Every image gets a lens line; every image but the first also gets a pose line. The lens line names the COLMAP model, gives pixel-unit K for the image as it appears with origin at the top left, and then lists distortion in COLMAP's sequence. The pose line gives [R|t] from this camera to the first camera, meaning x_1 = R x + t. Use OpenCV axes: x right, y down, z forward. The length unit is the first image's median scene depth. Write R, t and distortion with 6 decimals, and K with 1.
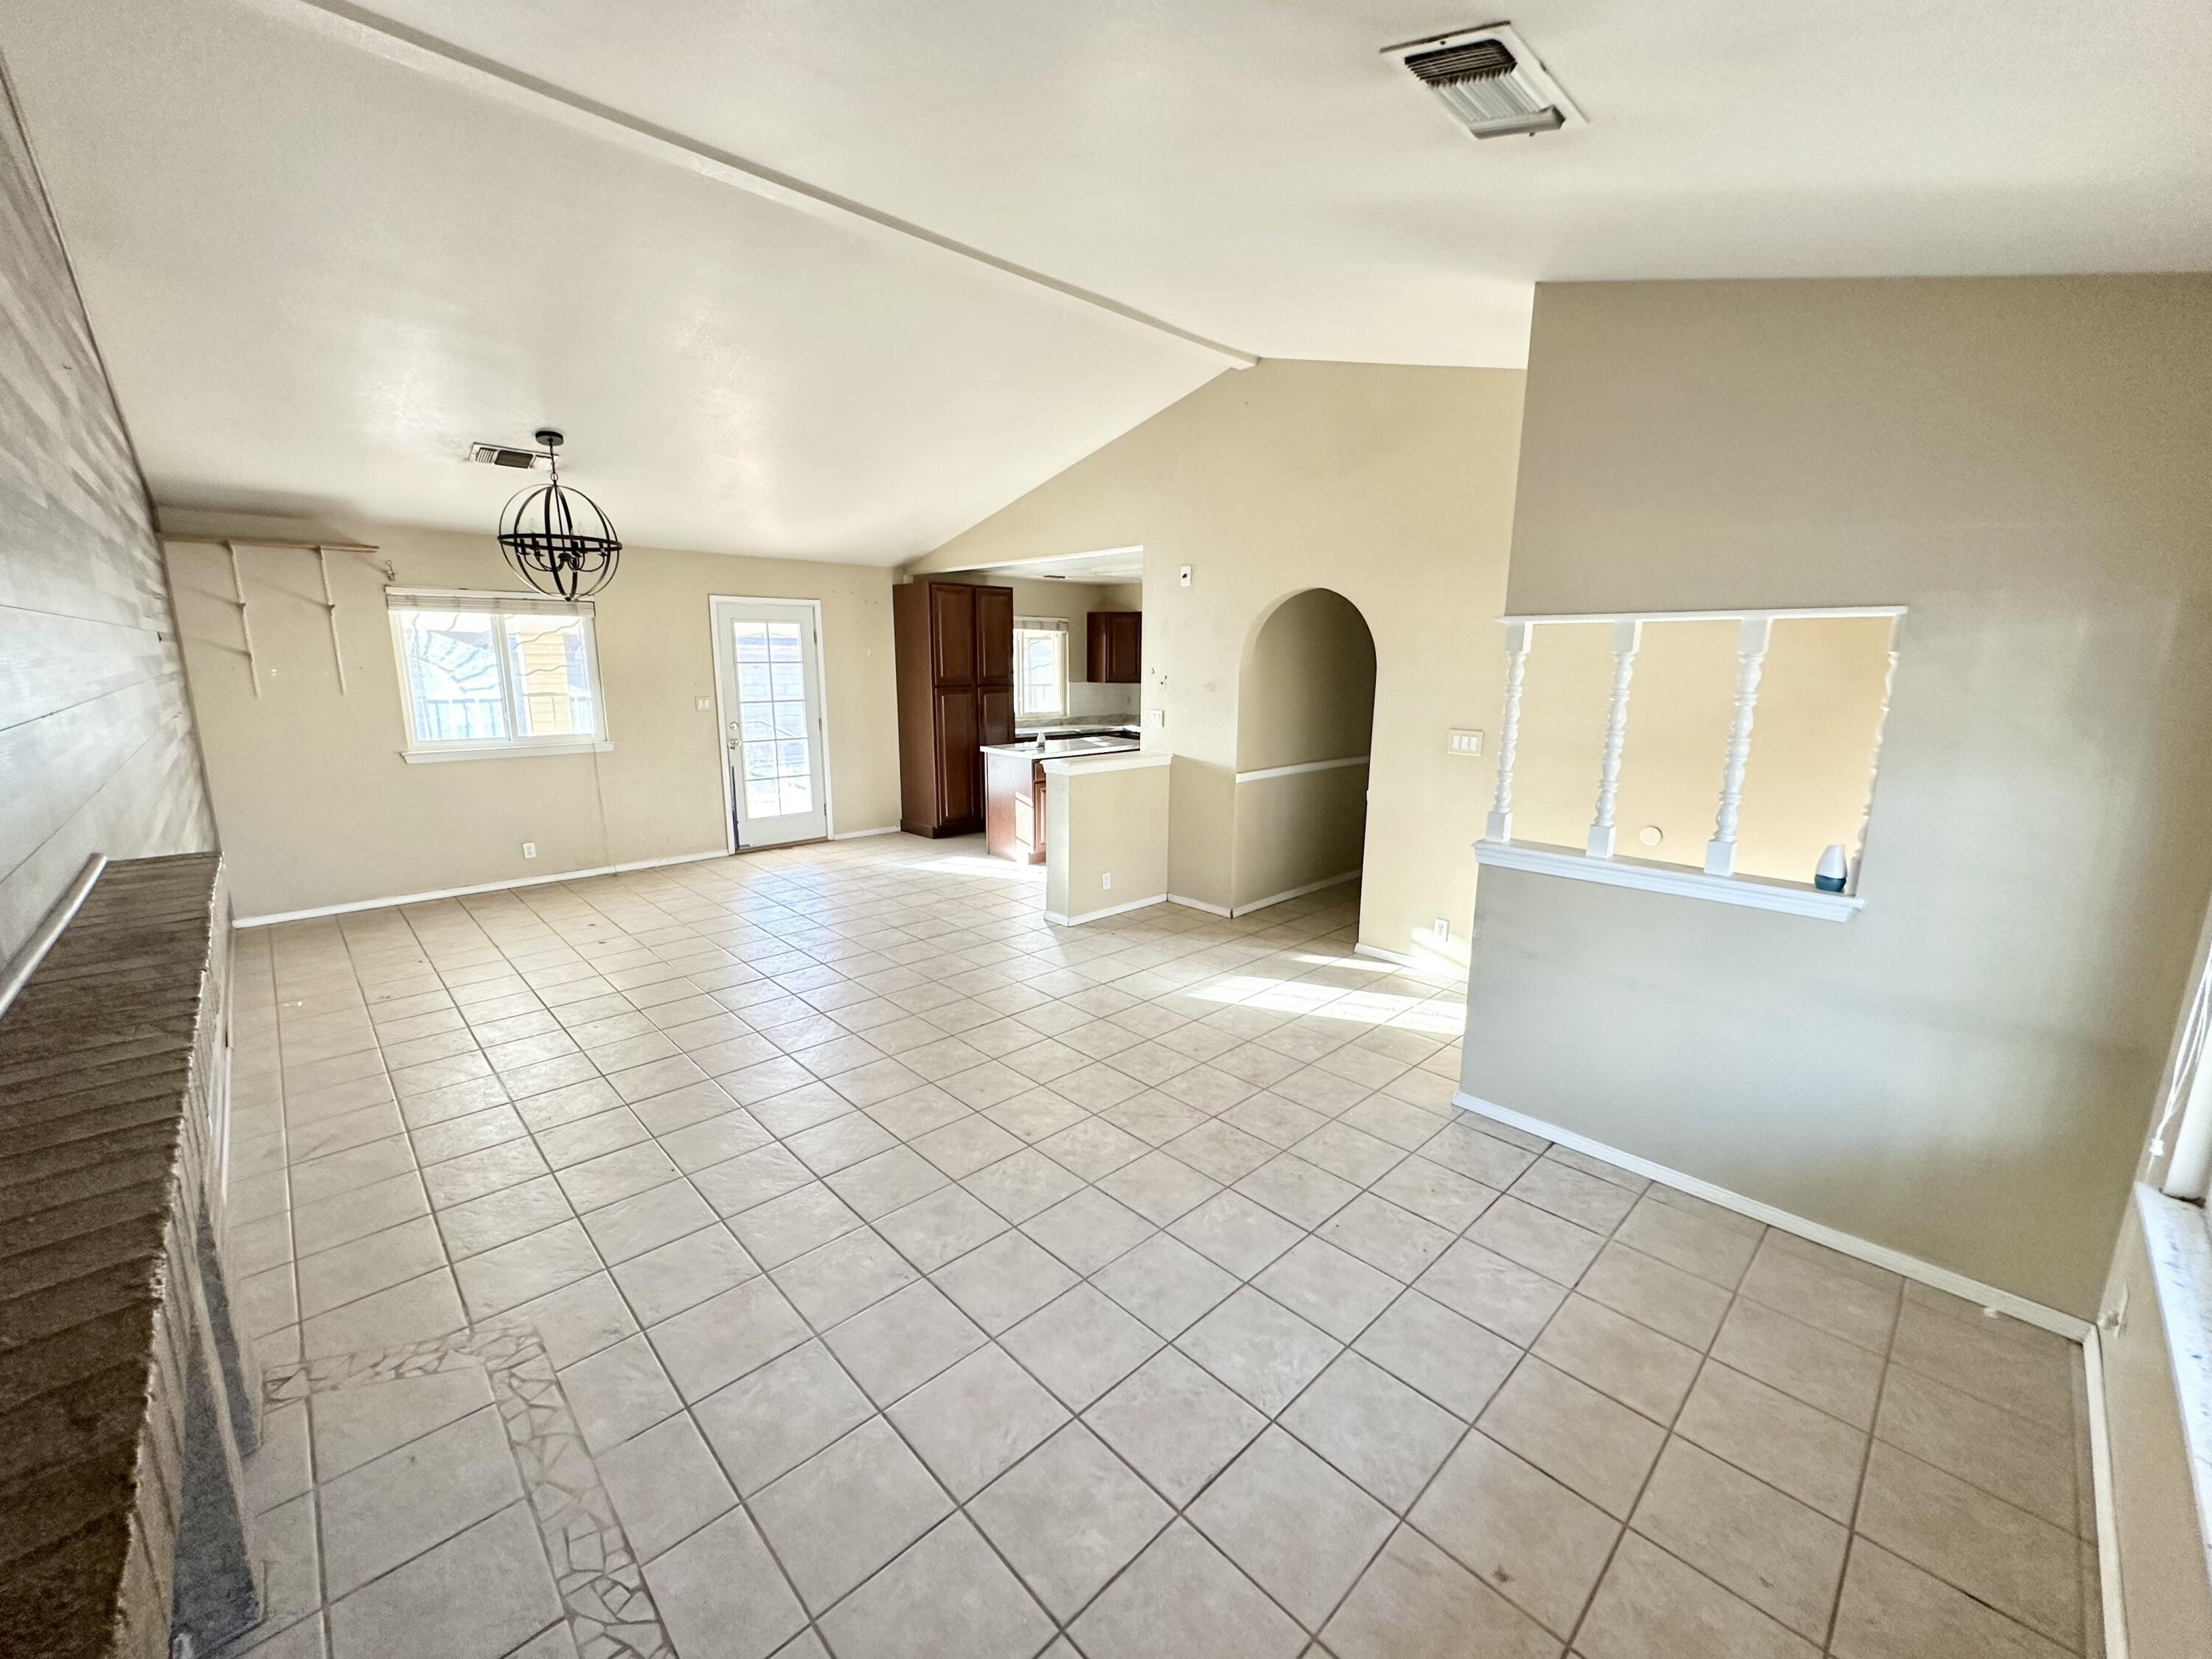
lens RADIAL K [[881.0, 0, 1107.3], [0, 881.0, 827.5], [0, 0, 1]] dist [-0.002578, 0.000651]
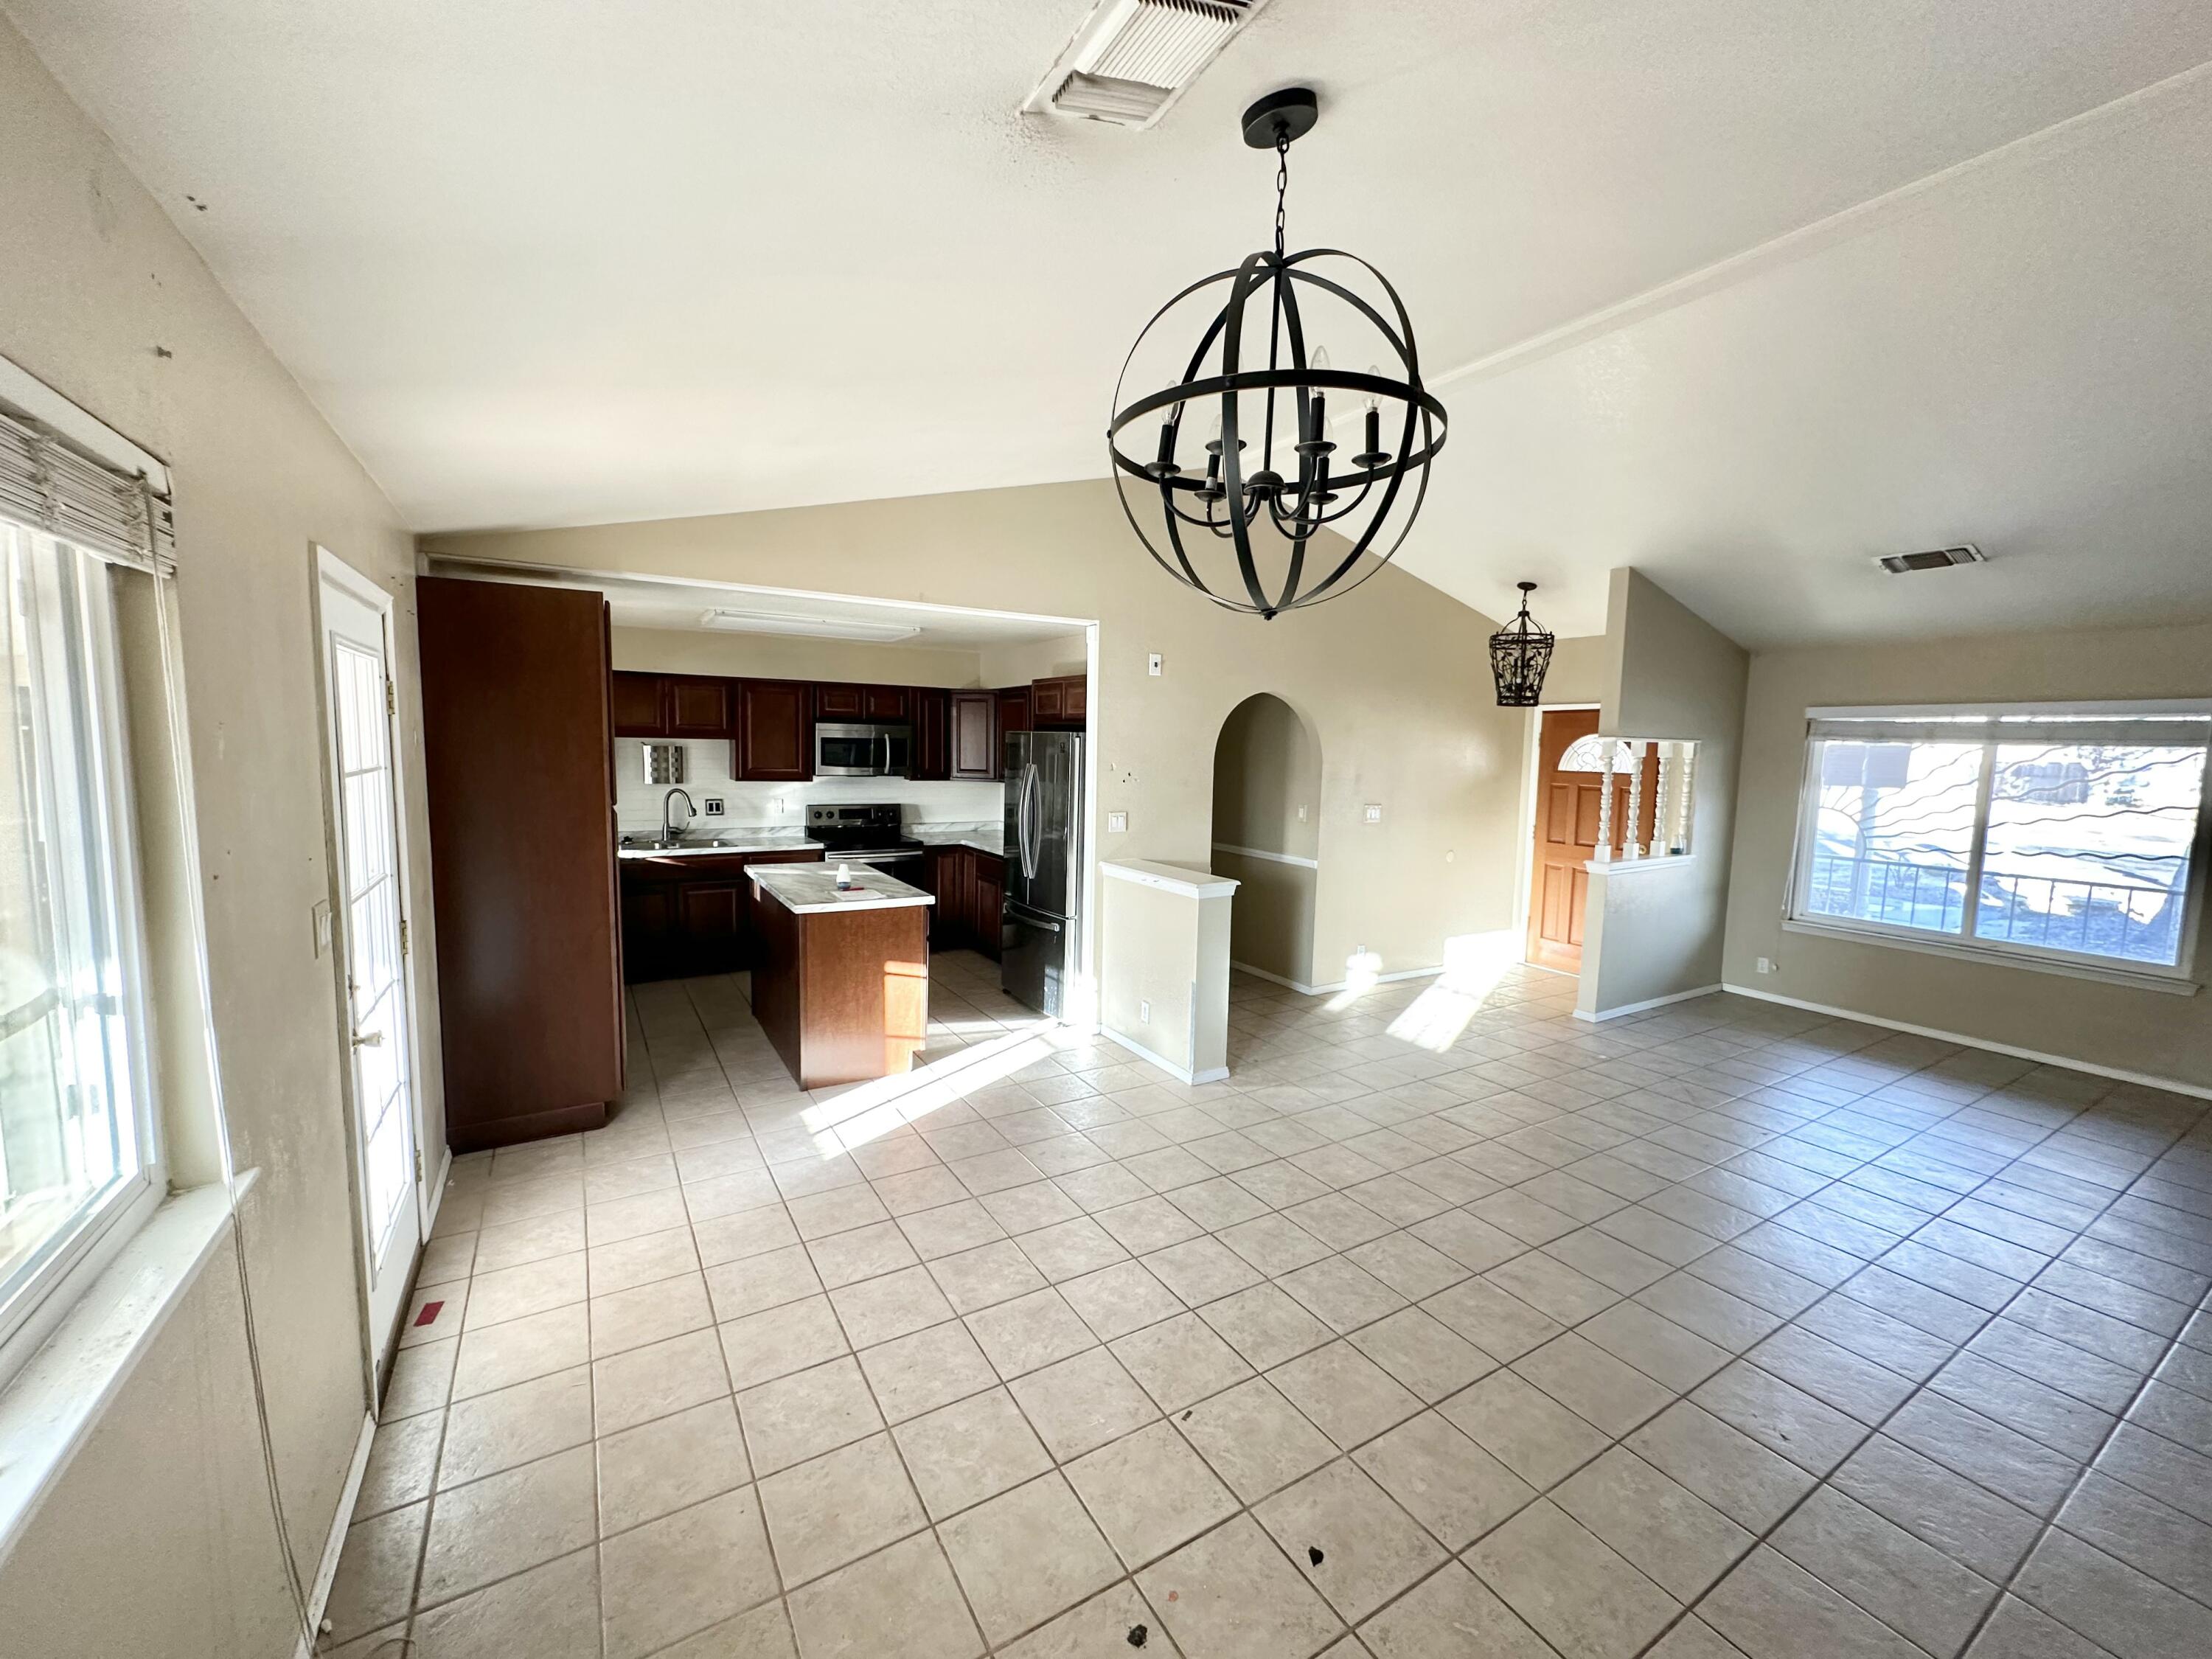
lens RADIAL K [[881.0, 0, 1107.3], [0, 881.0, 827.5], [0, 0, 1]] dist [-0.002578, 0.000651]
pose [[0.213813, -0.098041, 0.971942, -0.879062], [0.166760, 0.984010, 0.062574, -0.195622], [-0.962536, 0.148702, 0.226744, 0.915513]]
